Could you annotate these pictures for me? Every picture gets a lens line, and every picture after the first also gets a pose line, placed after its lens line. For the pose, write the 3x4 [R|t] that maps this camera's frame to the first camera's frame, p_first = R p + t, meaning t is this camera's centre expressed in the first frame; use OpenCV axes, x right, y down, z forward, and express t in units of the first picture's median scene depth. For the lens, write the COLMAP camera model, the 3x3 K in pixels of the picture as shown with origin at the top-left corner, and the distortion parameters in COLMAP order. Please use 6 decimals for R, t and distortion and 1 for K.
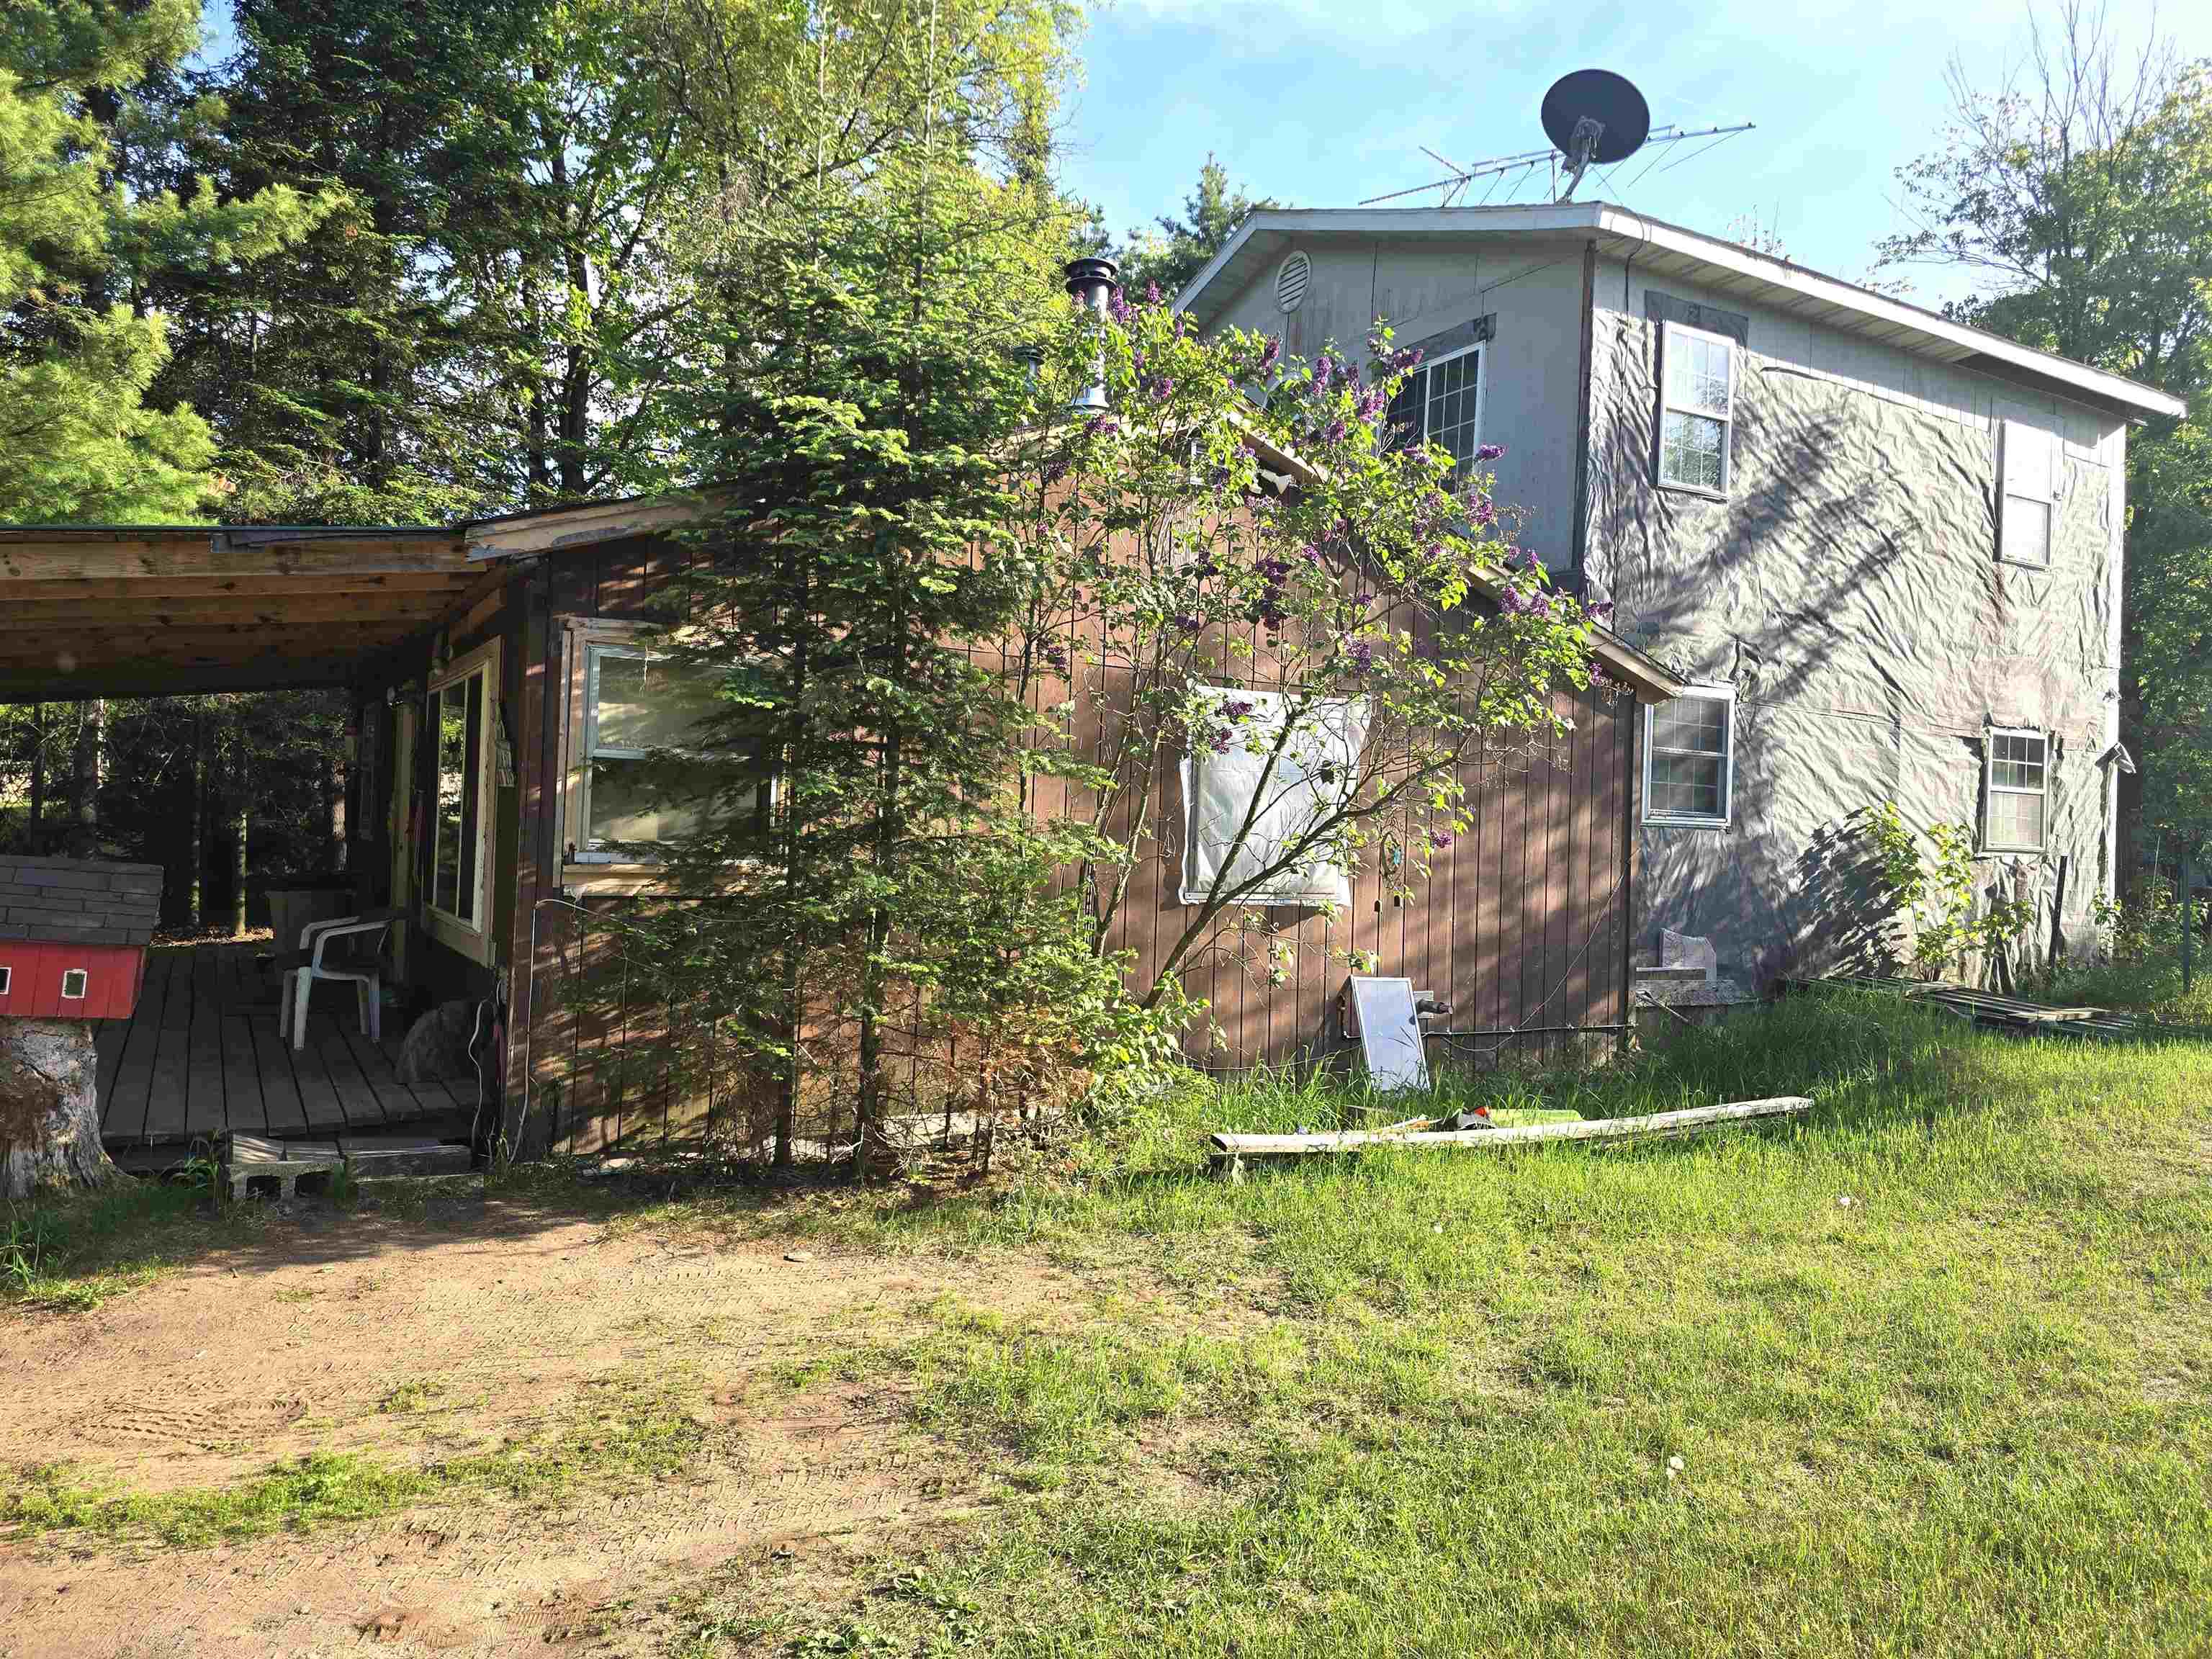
lens RADIAL K [[1492.0, 0, 1106.5], [0, 1492.0, 823.3], [0, 0, 1]] dist [0.057893, -0.054069]
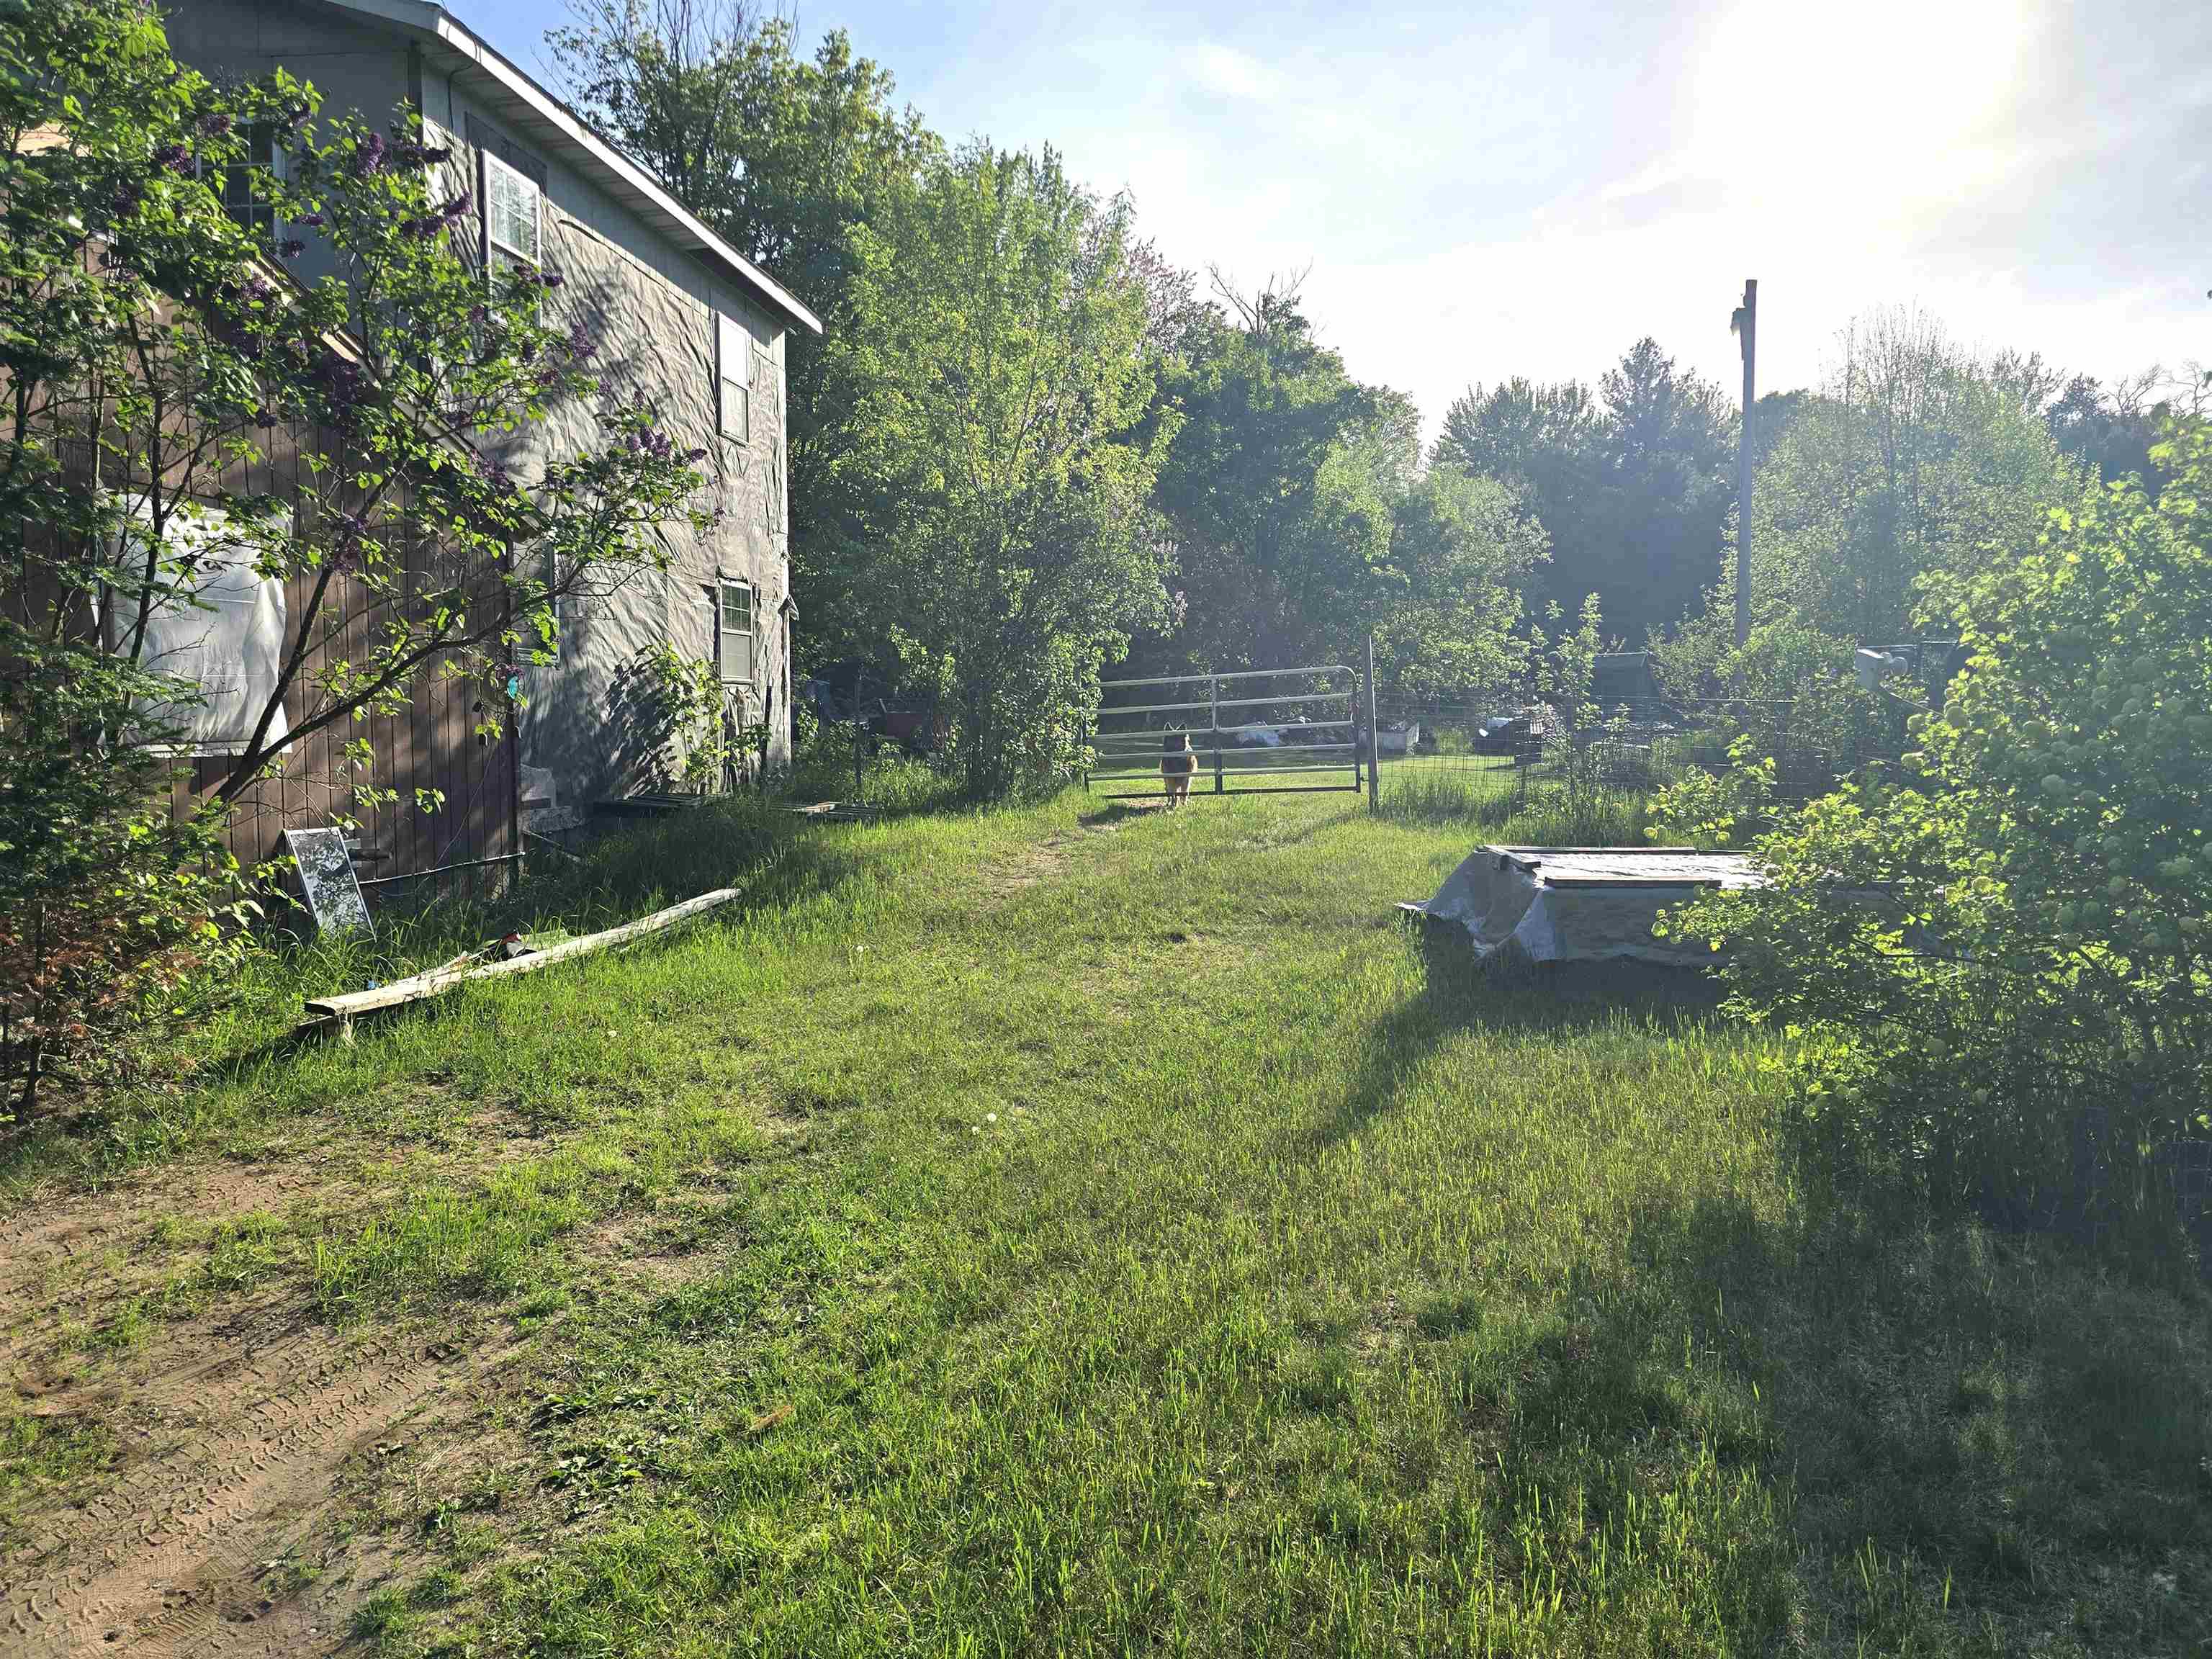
lens RADIAL K [[1492.0, 0, 1113.7], [0, 1492.0, 836.9], [0, 0, 1]] dist [0.057893, -0.054069]
pose [[0.598626, -0.100721, 0.794671, -0.205829], [0.012590, 0.993124, 0.116389, 0.005803], [-0.800930, -0.059669, 0.595778, 0.042741]]
